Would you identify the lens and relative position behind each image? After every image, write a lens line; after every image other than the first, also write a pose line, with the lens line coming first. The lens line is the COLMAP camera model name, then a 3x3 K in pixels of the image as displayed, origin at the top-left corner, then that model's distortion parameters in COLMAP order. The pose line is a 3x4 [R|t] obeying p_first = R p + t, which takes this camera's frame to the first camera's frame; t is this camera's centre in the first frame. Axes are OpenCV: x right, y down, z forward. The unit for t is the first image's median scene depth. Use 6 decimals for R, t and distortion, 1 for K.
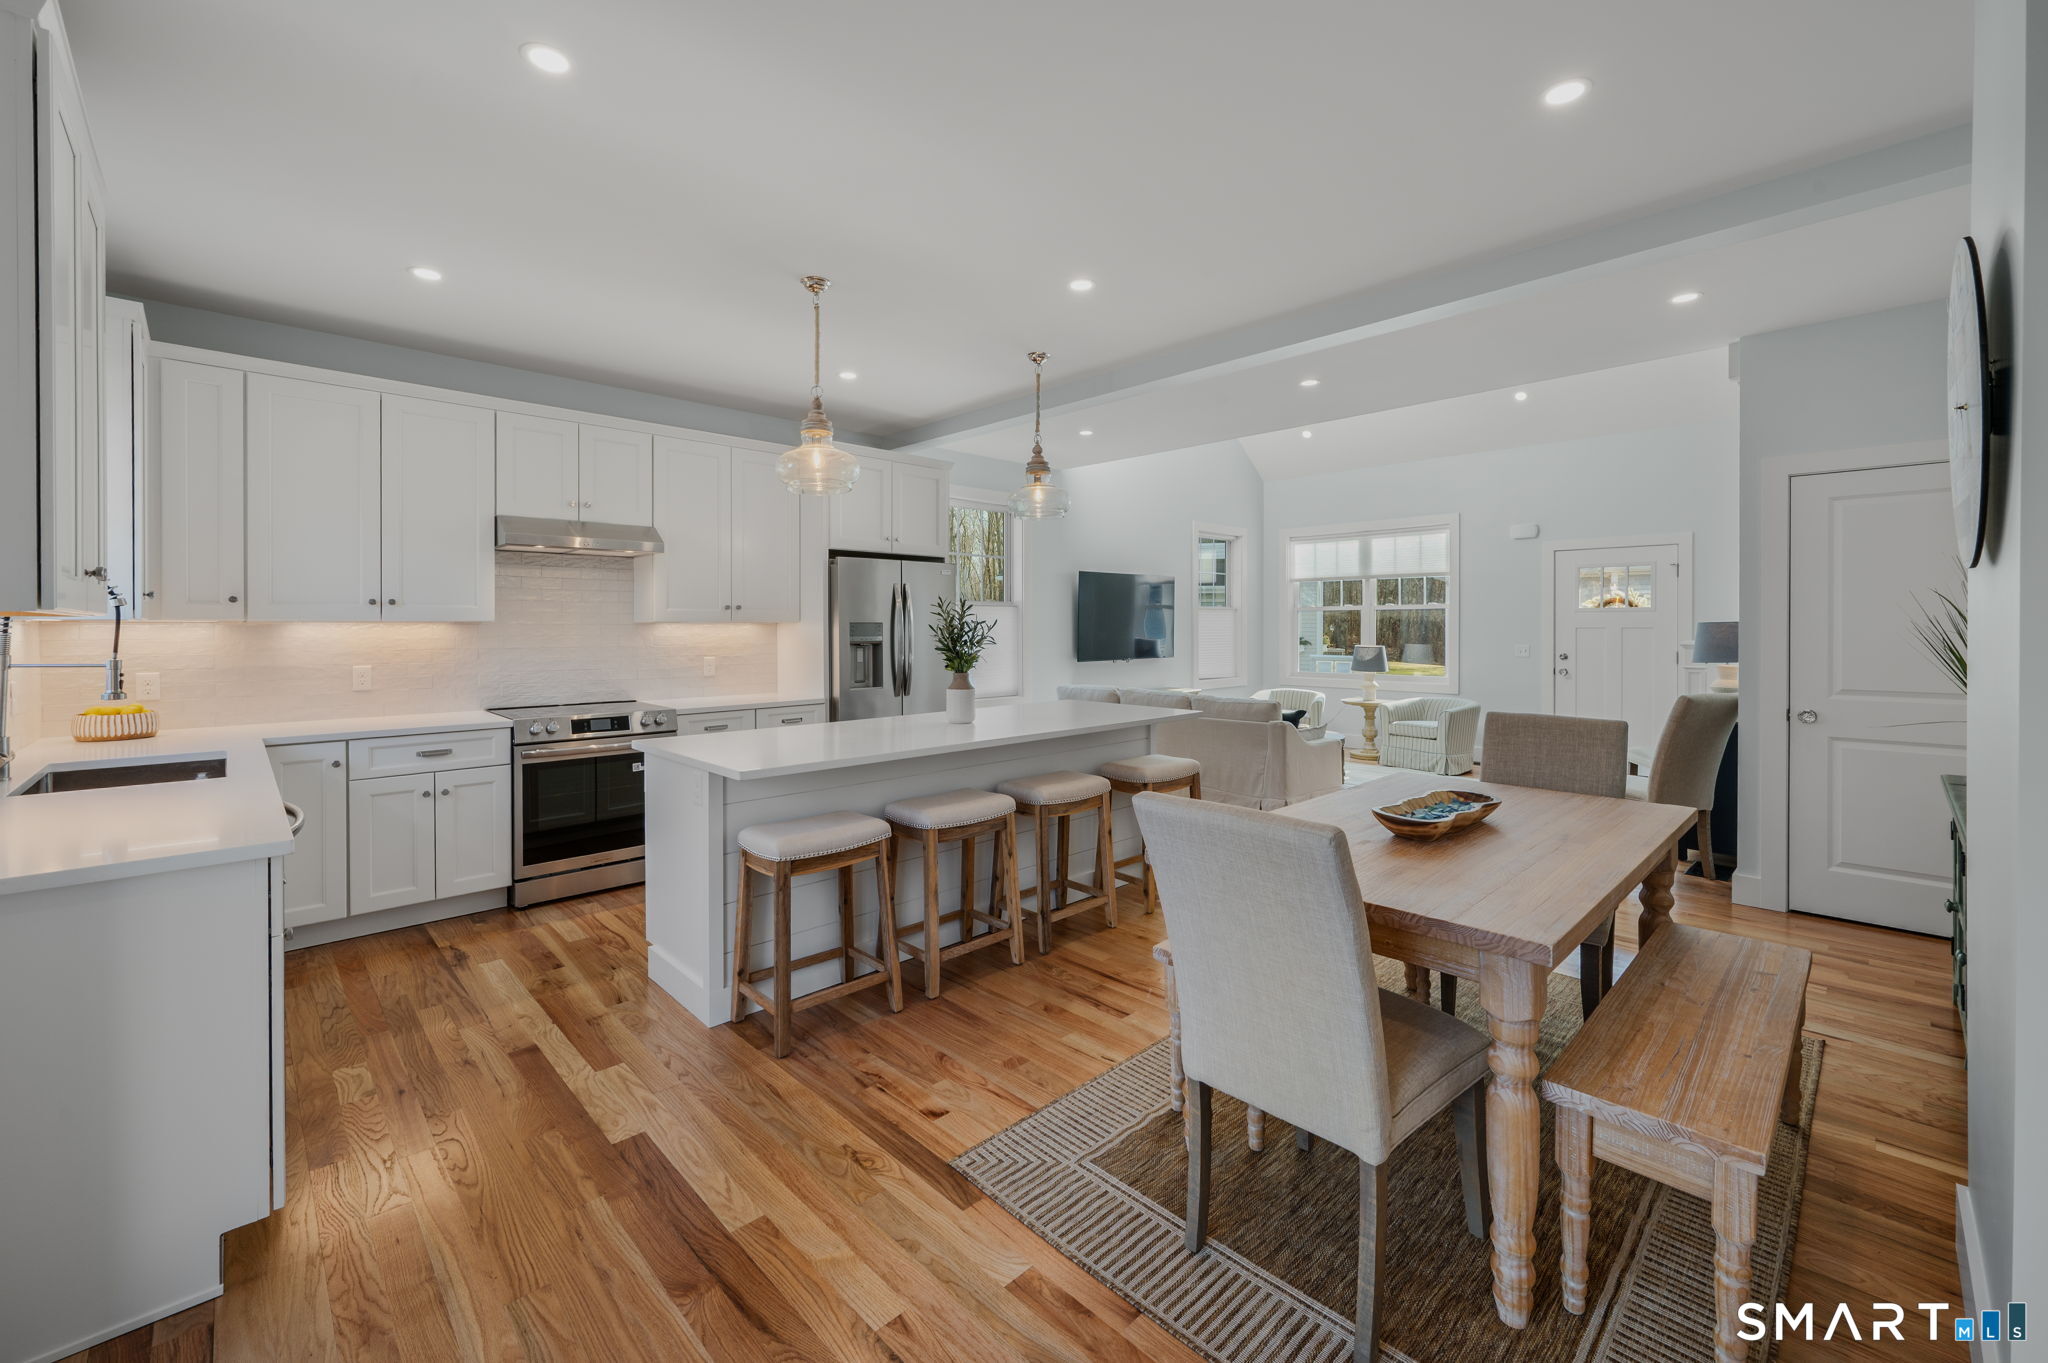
lens RADIAL K [[837.9, 0, 1054.7], [0, 837.9, 627.7], [0, 0, 1]] dist [-0.016004, -0.000004]
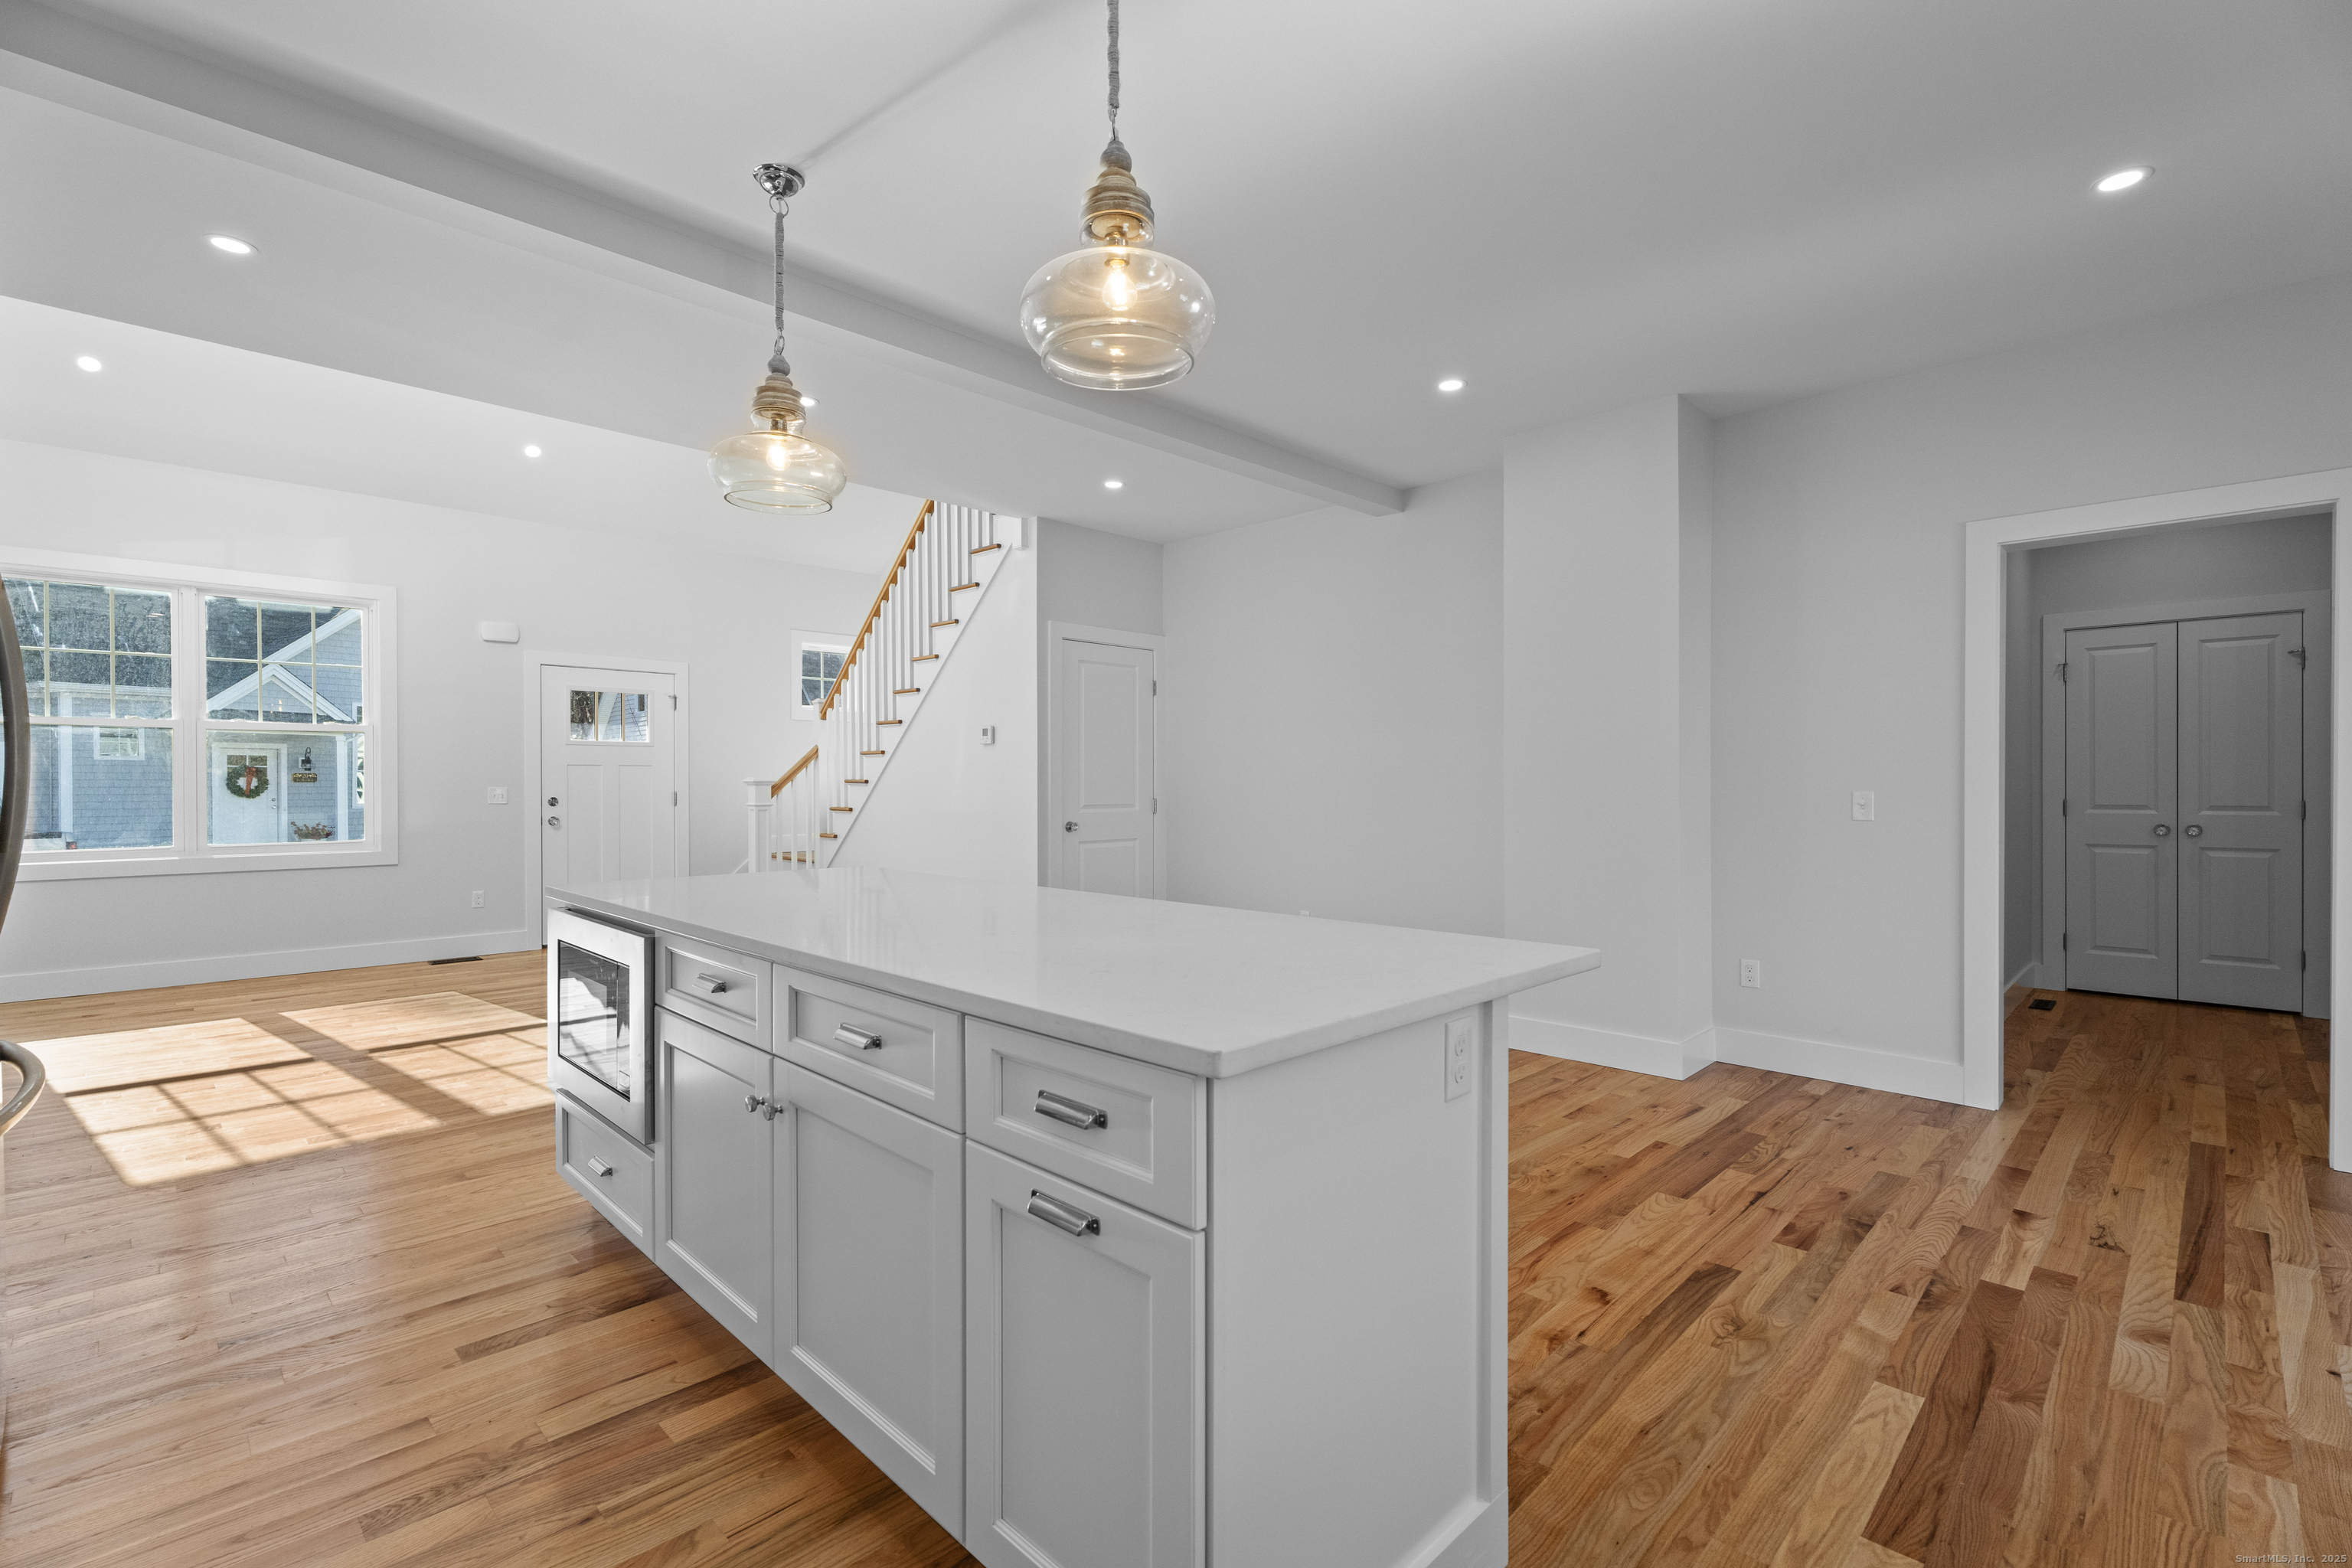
lens RADIAL K [[1038.2, 0, 1138.2], [0, 1038.2, 781.6], [0, 0, 1]] dist [0.002167, -0.005838]
pose [[0.017146, 0.000105, 0.999853, -0.709448], [0.006555, 0.999978, -0.000217, 0.036850], [-0.999832, 0.006558, 0.017145, 0.856970]]
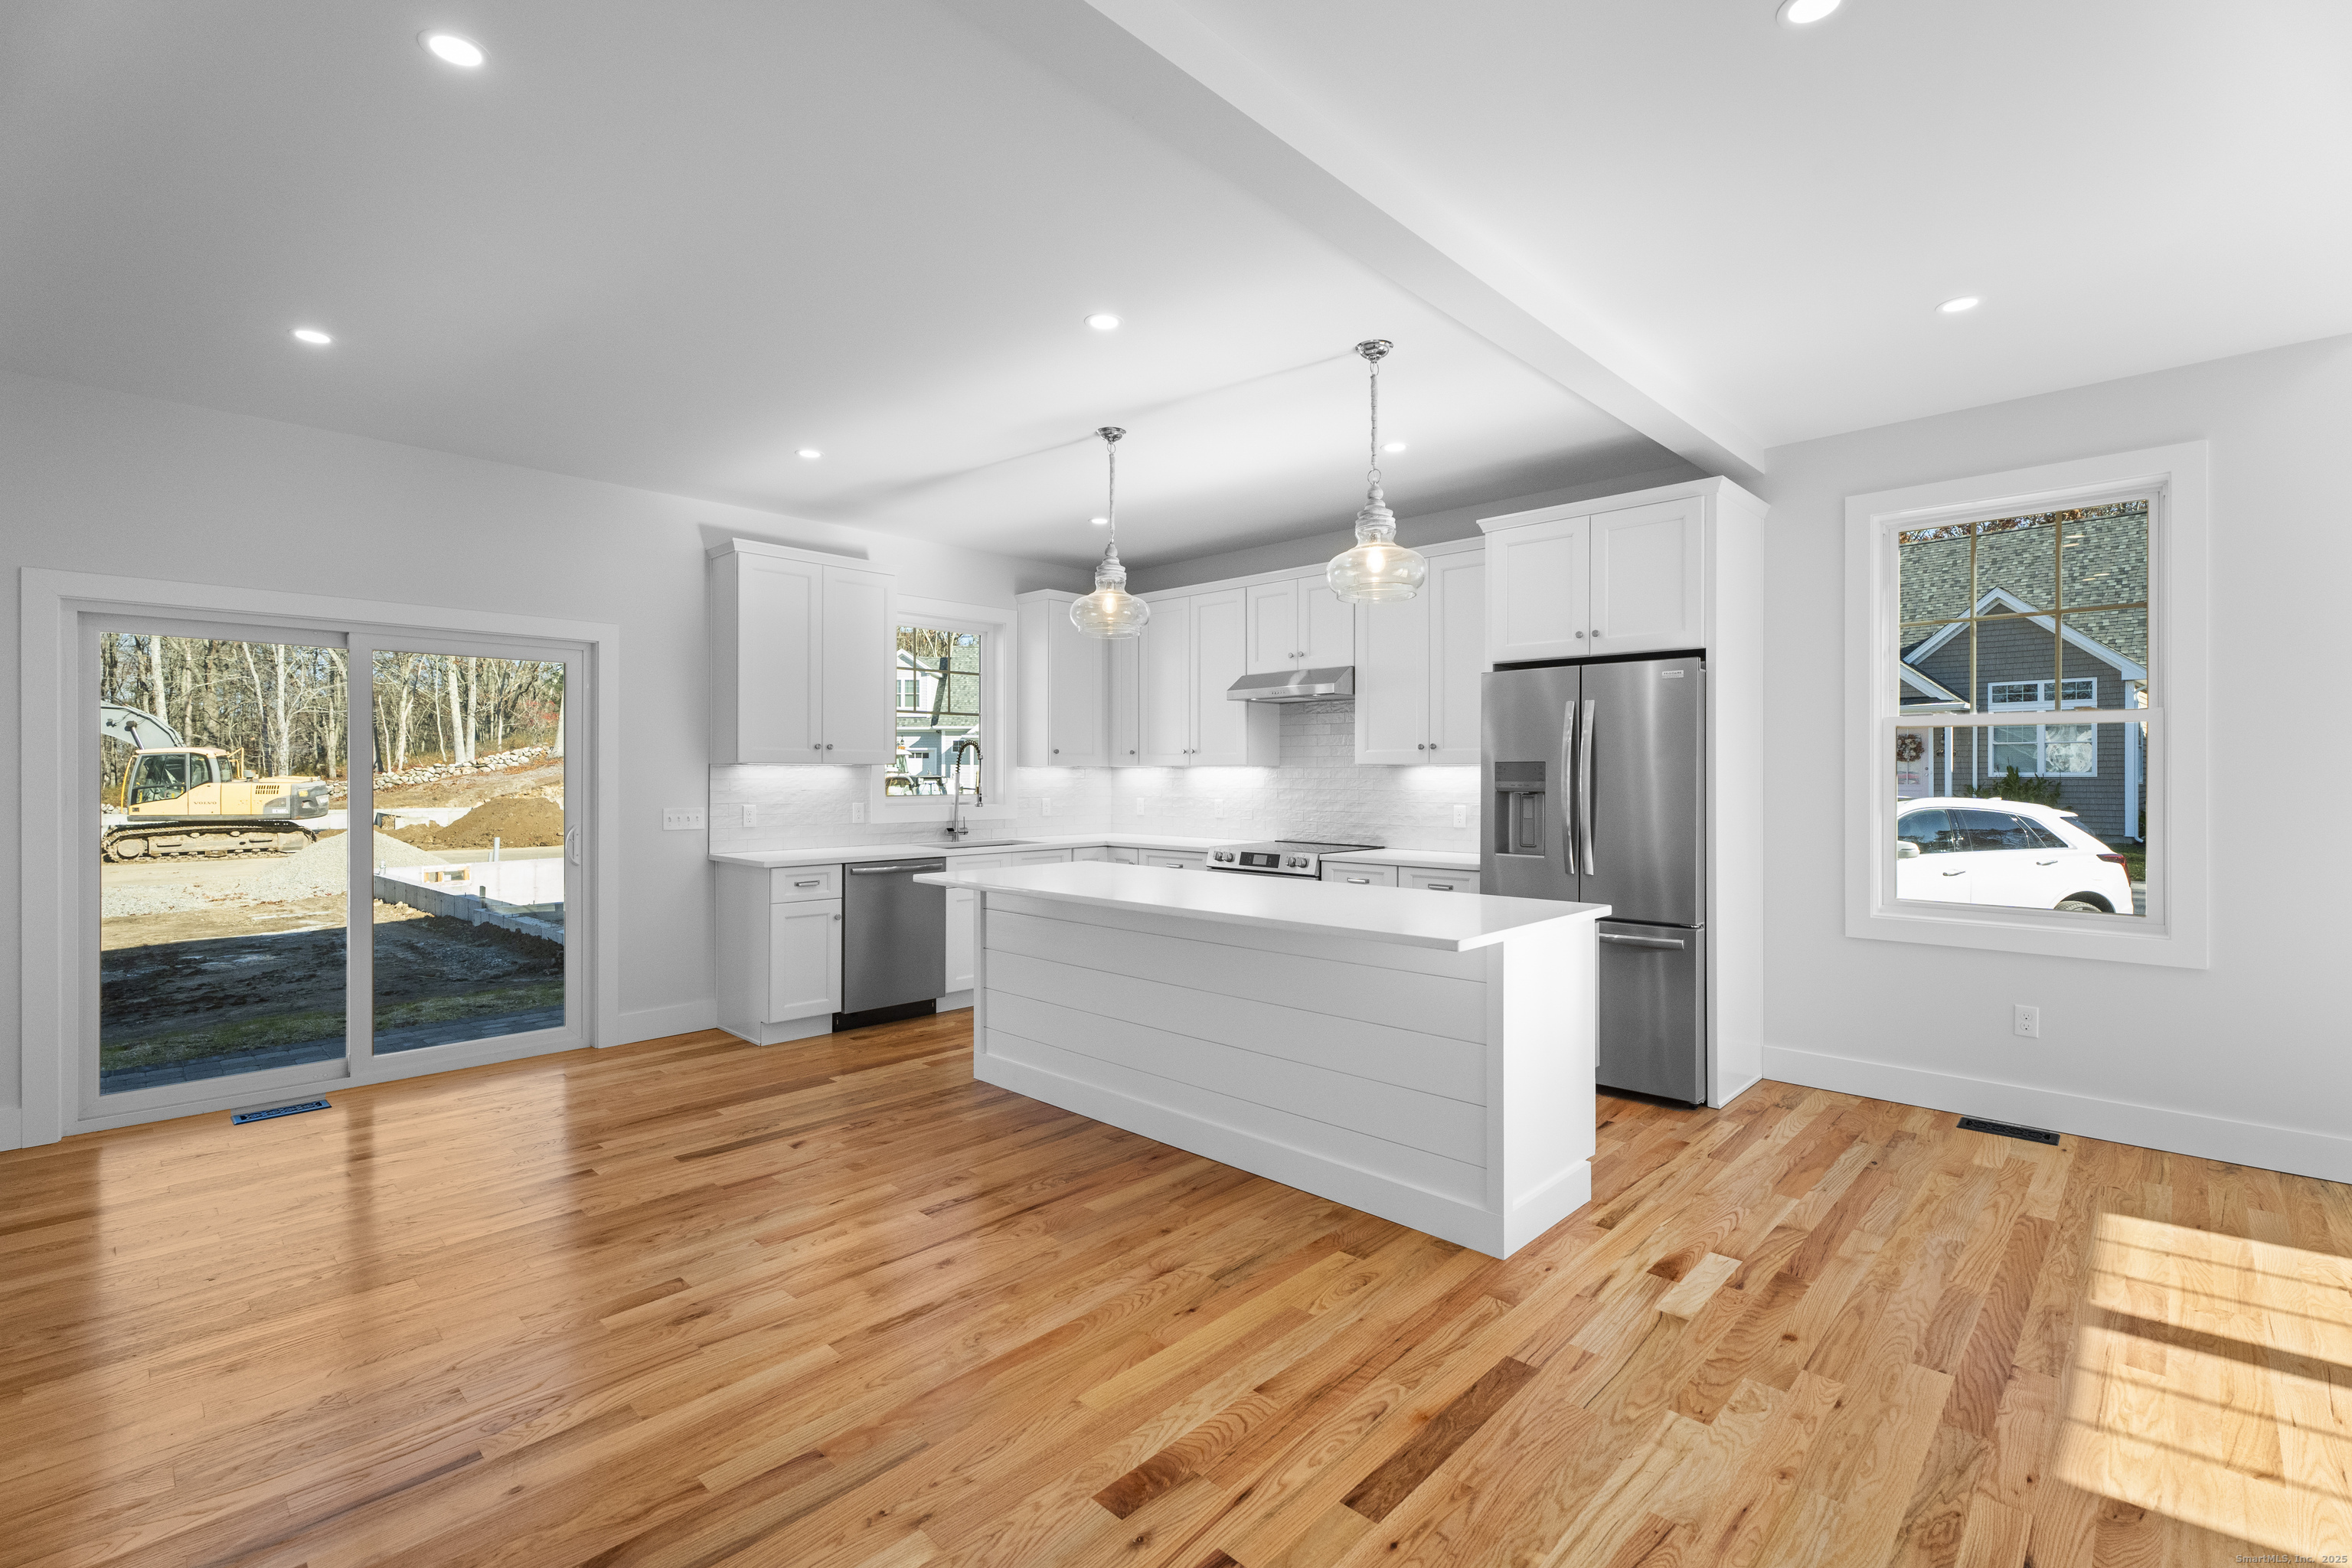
lens RADIAL K [[1038.2, 0, 1138.2], [0, 1038.2, 781.6], [0, 0, 1]] dist [0.002167, -0.005838]
pose [[-0.006693, 0.005998, -0.999960, 0.853850], [-0.004808, 0.999970, 0.006030, 0.008083], [0.999966, 0.004848, -0.006664, 0.905992]]
